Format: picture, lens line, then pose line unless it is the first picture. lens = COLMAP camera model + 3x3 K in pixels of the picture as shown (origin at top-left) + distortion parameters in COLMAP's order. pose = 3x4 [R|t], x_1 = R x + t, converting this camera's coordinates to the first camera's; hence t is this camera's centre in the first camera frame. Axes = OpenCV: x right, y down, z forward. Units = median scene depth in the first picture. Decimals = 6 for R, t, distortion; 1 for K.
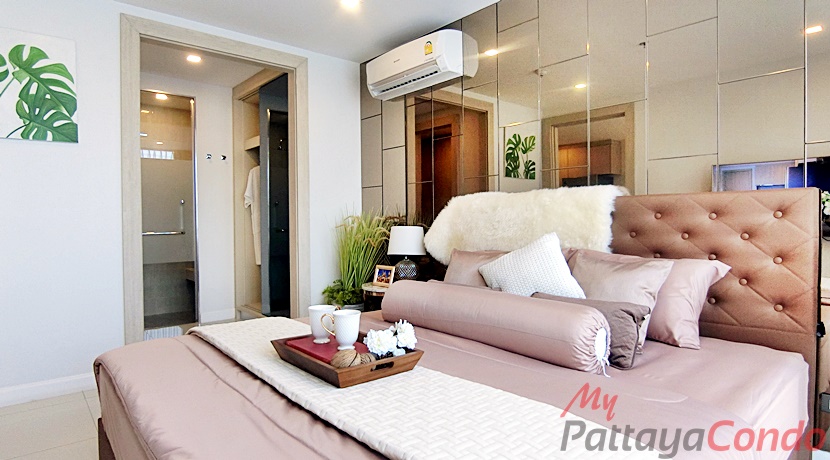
lens RADIAL K [[461.1, 0, 415.0], [0, 461.1, 230.0], [0, 0, 1]] dist [-0.002093, -0.000554]
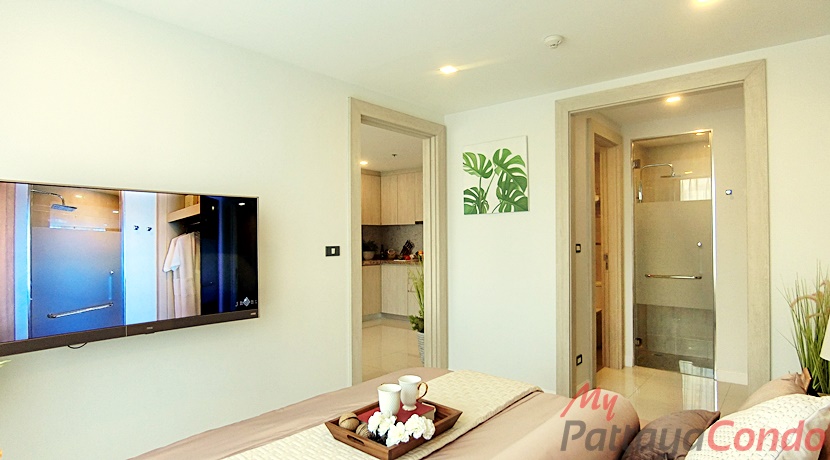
lens RADIAL K [[461.1, 0, 415.0], [0, 461.1, 230.0], [0, 0, 1]] dist [-0.002093, -0.000554]
pose [[0.176556, -0.006977, -0.984266, 0.544502], [-0.014070, 0.999855, -0.009611, -0.121829], [0.984190, 0.015546, 0.176433, 0.462928]]
